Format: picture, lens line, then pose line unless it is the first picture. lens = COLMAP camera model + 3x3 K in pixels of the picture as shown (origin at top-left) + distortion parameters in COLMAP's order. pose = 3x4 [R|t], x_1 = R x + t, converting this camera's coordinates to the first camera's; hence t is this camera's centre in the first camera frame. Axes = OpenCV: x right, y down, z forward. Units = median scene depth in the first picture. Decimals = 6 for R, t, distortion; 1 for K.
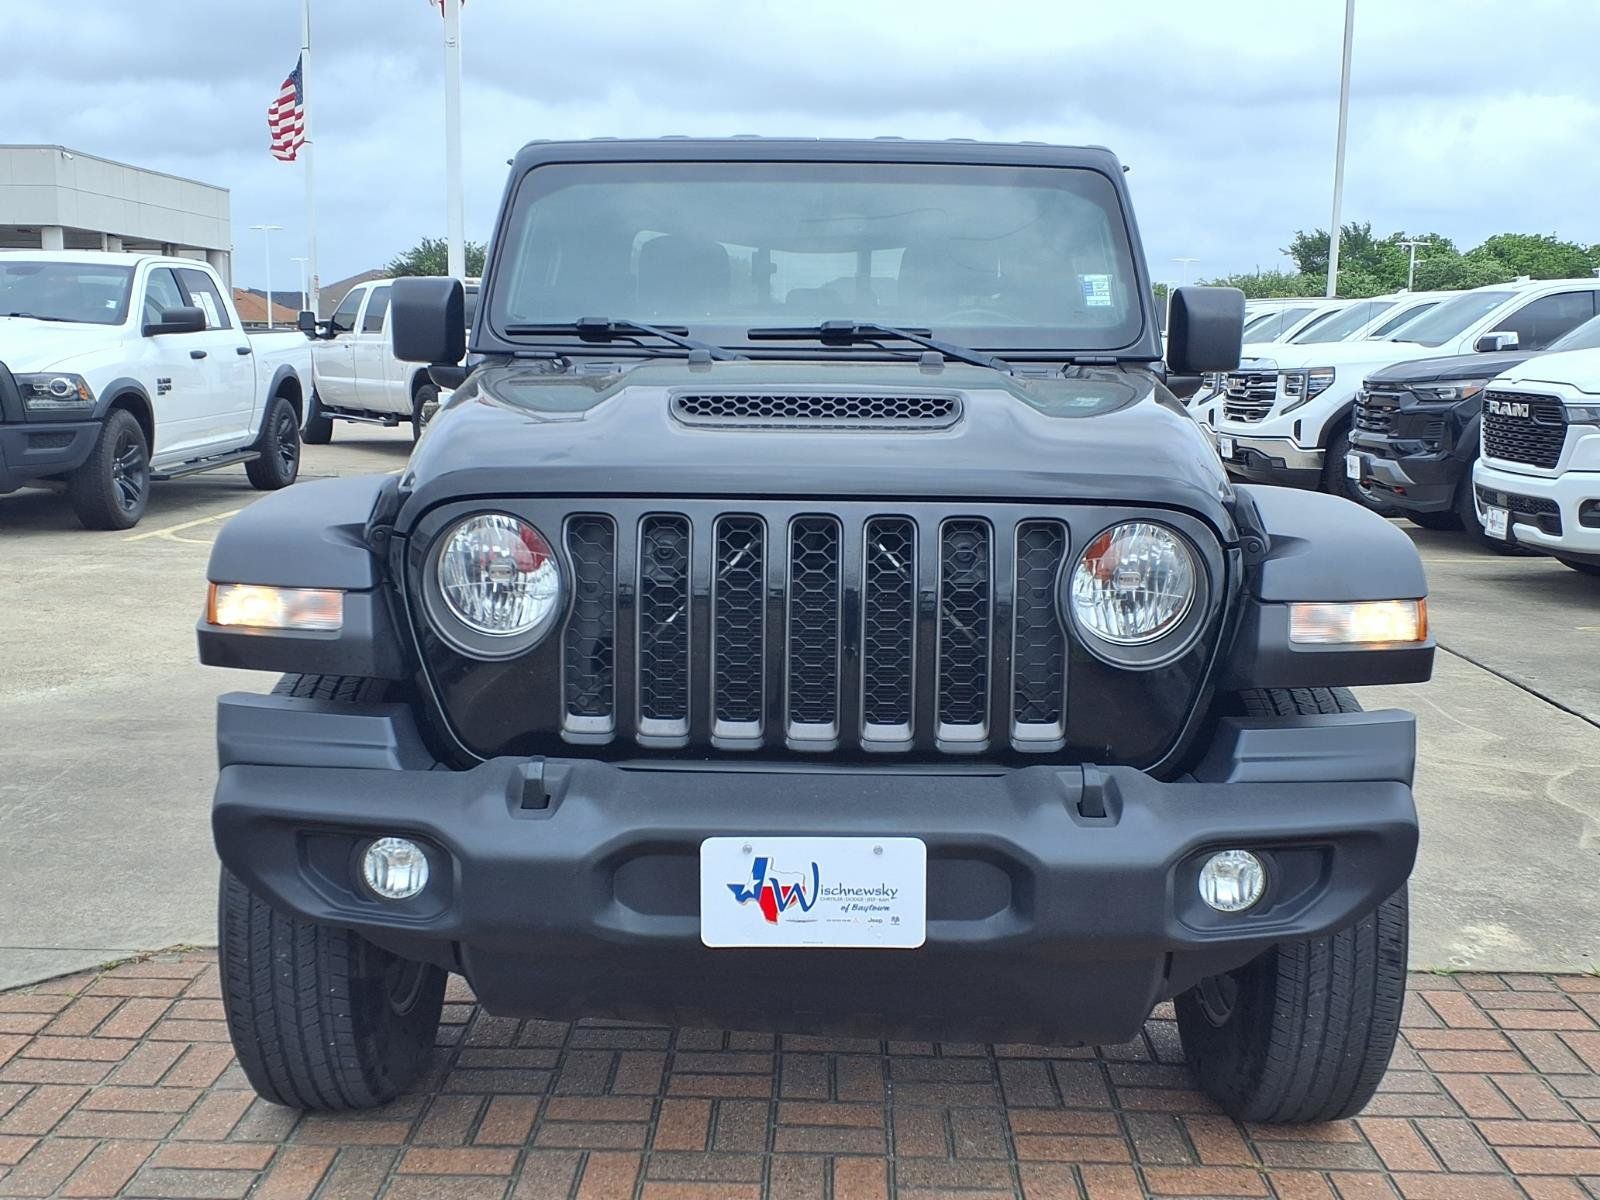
lens RADIAL K [[1781.0, 0, 794.5], [0, 1781.0, 588.4], [0, 0, 1]] dist [0.071295, 0.000000]
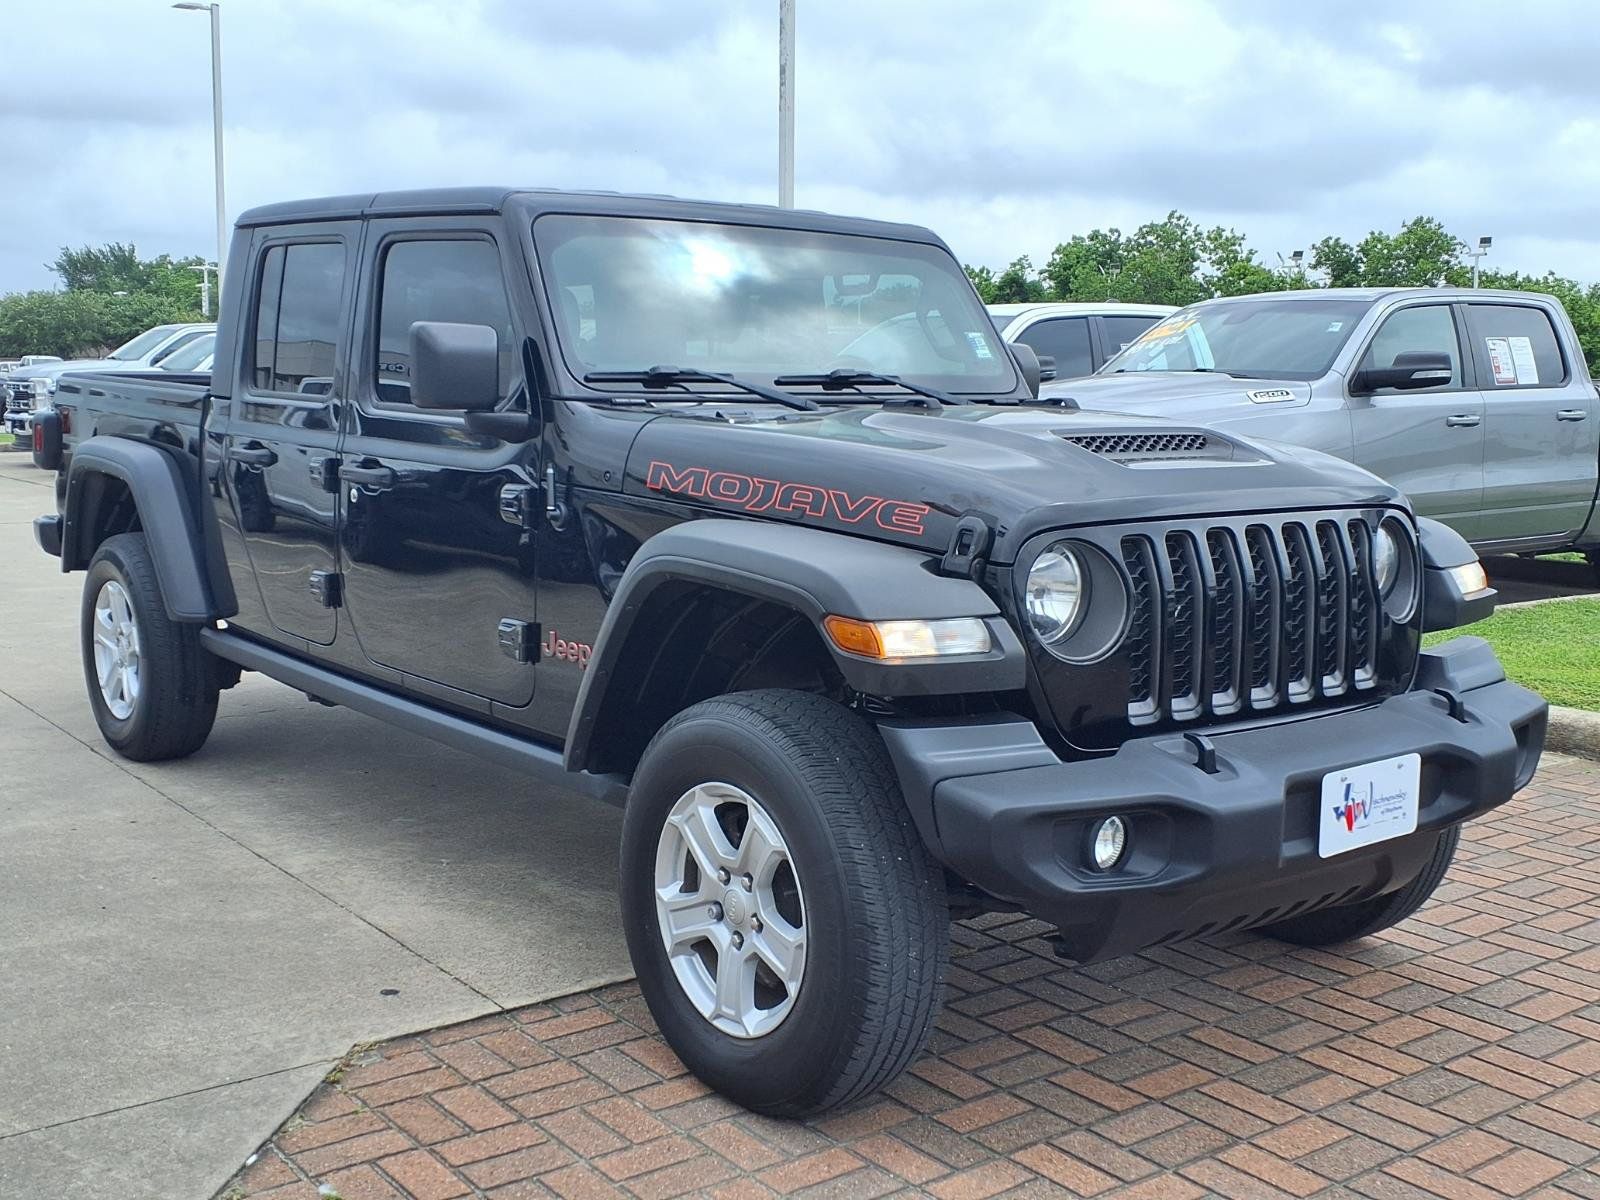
lens RADIAL K [[1781.0, 0, 785.9], [0, 1781.0, 599.4], [0, 0, 1]] dist [0.071295, 0.000000]
pose [[0.763042, -0.079399, 0.641454, -1.092558], [0.082362, 0.996280, 0.025345, -0.050499], [-0.641080, 0.033492, 0.766743, 0.217143]]
